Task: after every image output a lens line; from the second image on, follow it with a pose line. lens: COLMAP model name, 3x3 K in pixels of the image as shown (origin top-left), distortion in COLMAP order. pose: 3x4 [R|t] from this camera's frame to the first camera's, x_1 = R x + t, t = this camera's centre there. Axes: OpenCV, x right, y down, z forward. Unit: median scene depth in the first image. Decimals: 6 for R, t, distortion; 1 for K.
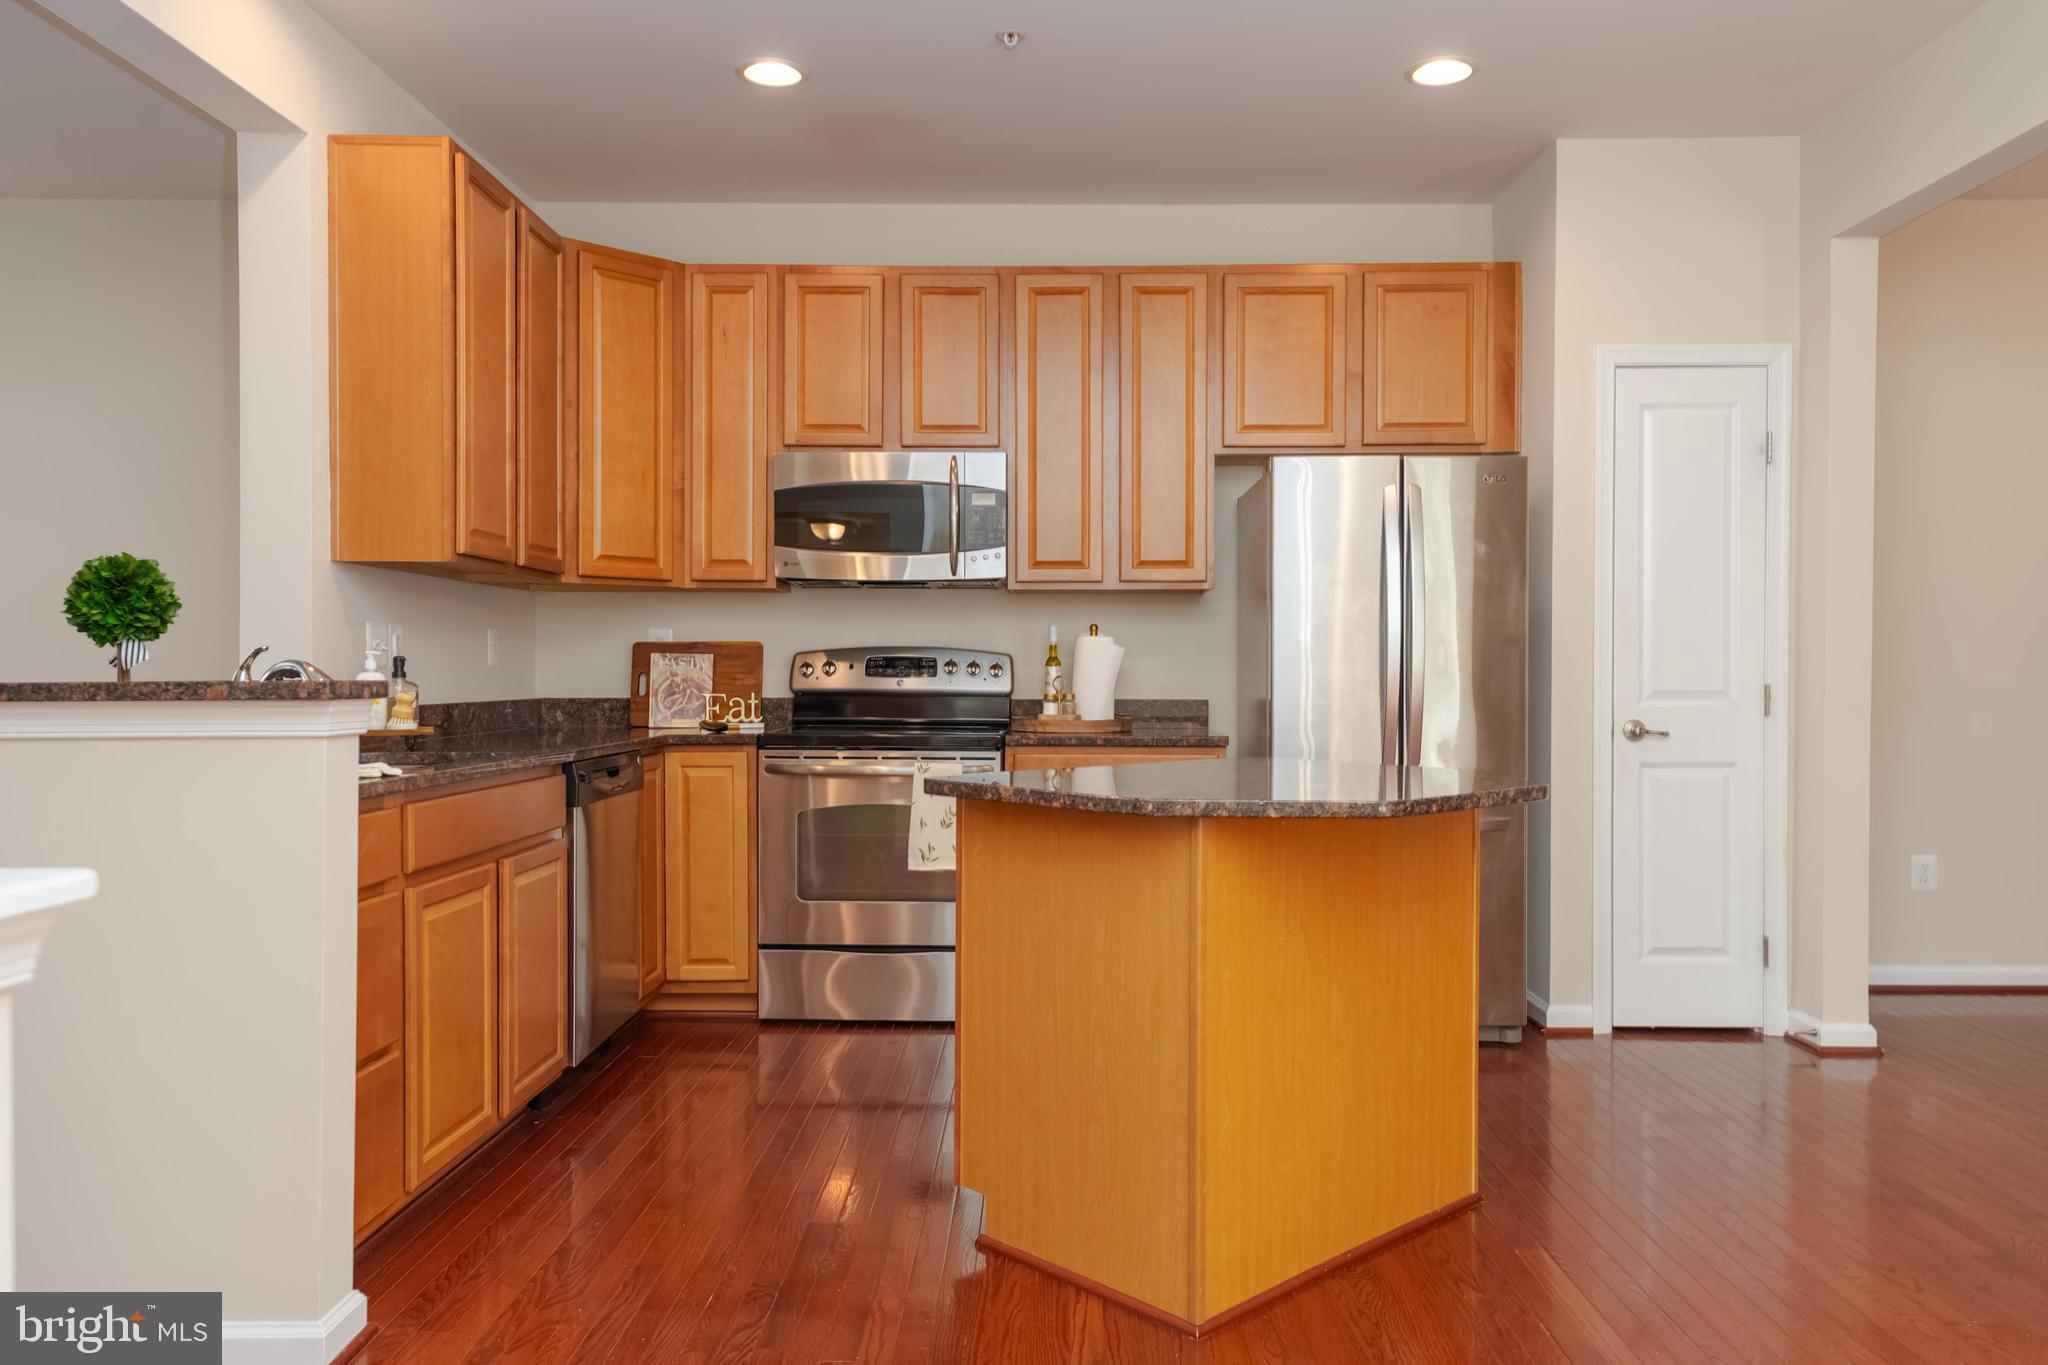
lens RADIAL K [[1501.0, 0, 1021.7], [0, 1501.0, 674.4], [0, 0, 1]] dist [0.045012, 0.005717]
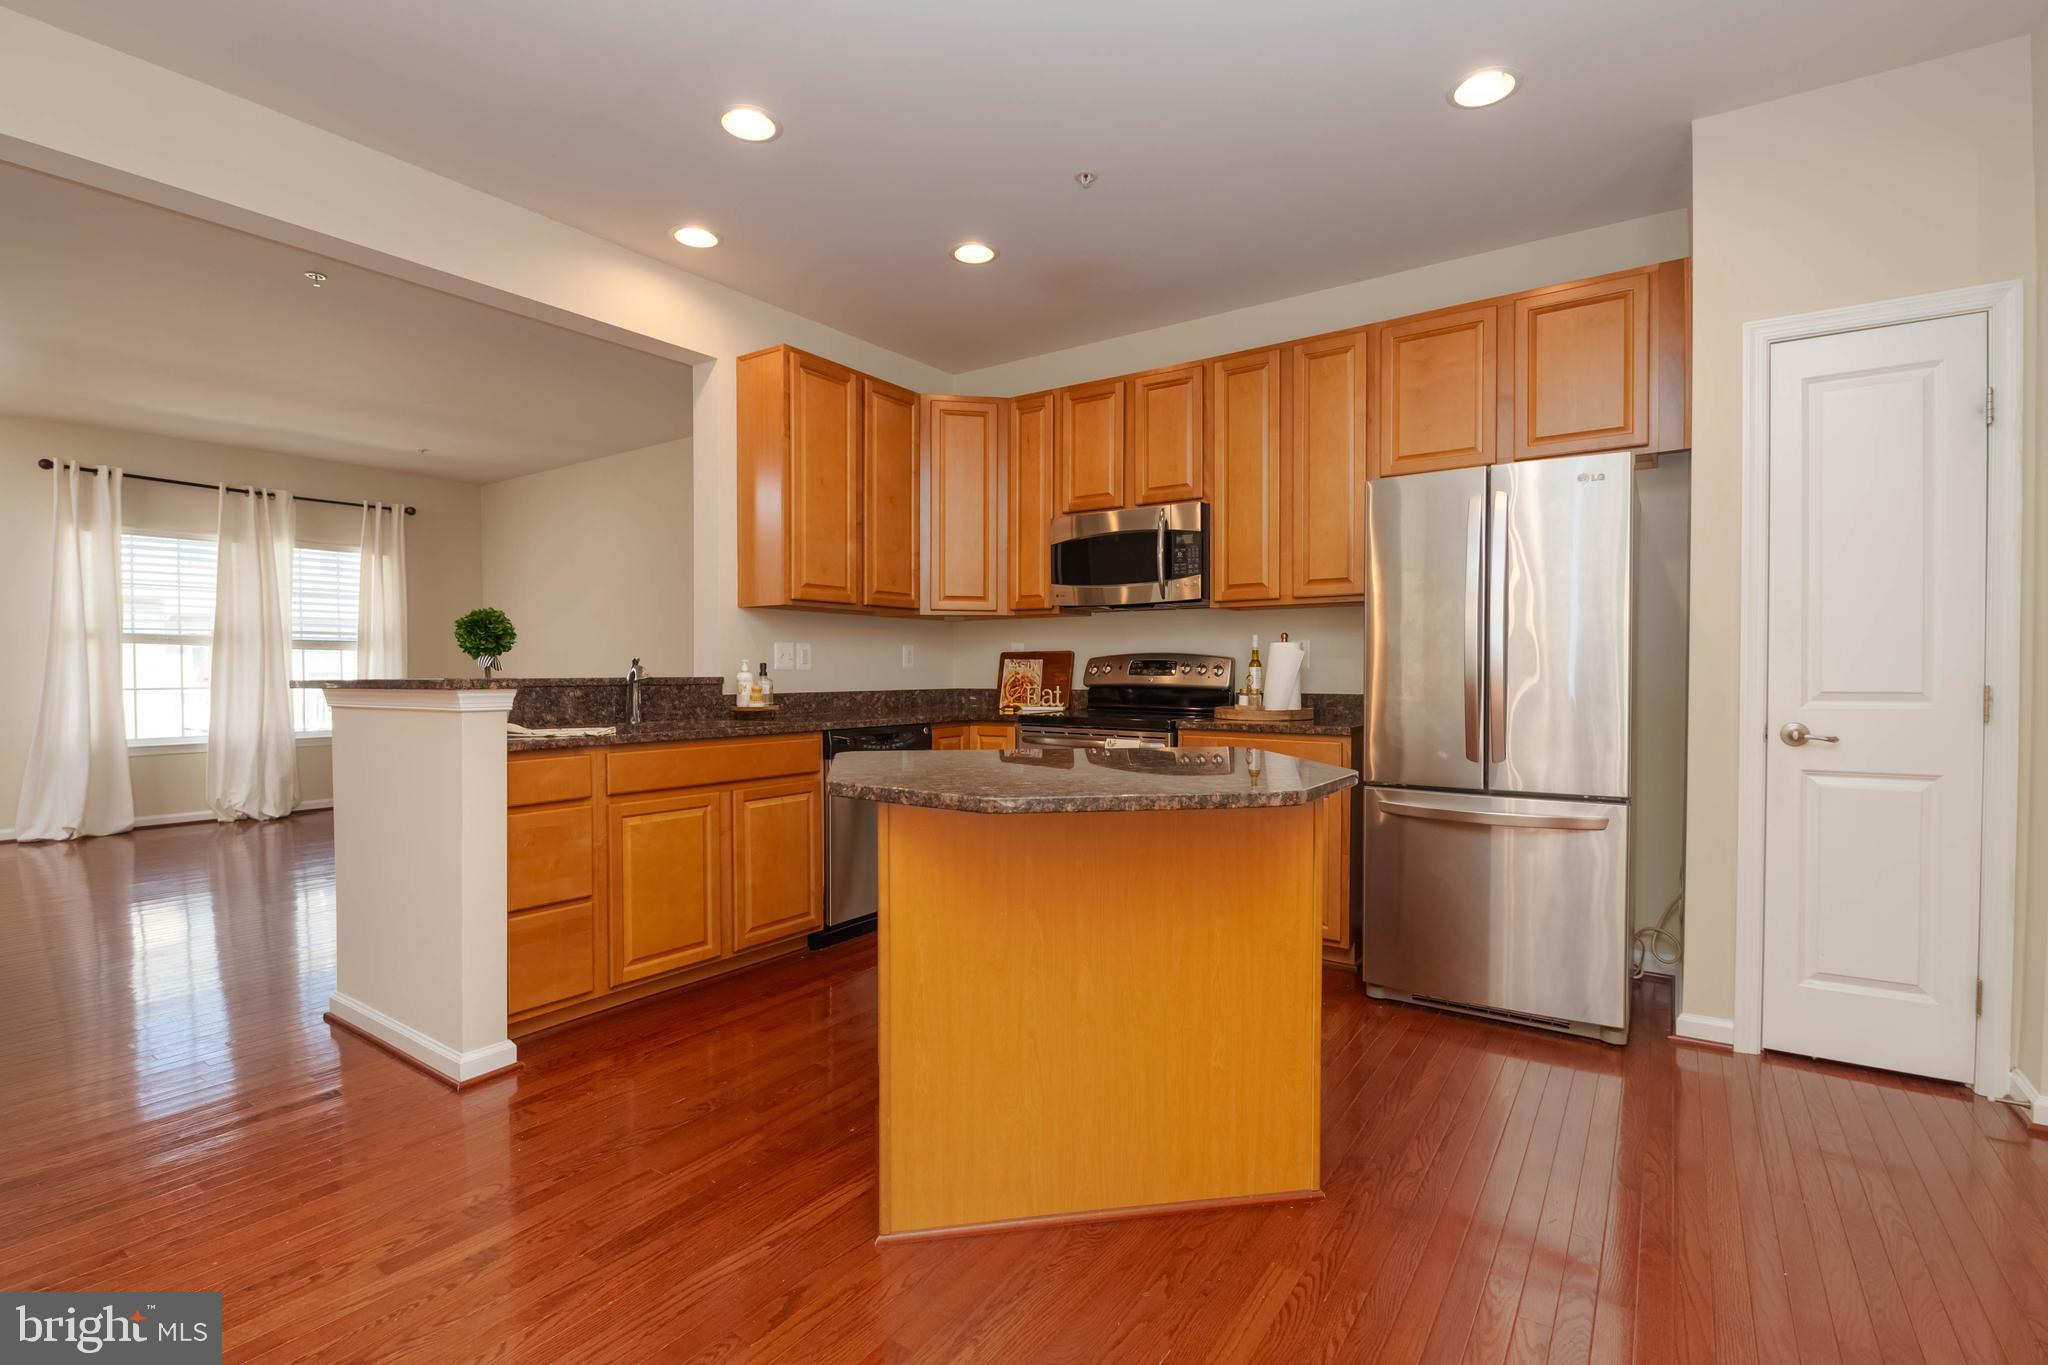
lens RADIAL K [[938.7, 0, 980.8], [0, 938.7, 682.4], [0, 0, 1]] dist [0.001130, -0.002877]
pose [[0.825975, 0.005357, -0.563681, 0.288170], [0.000744, 0.999944, 0.010593, -0.000974], [0.563706, -0.009169, 0.825925, 0.225650]]
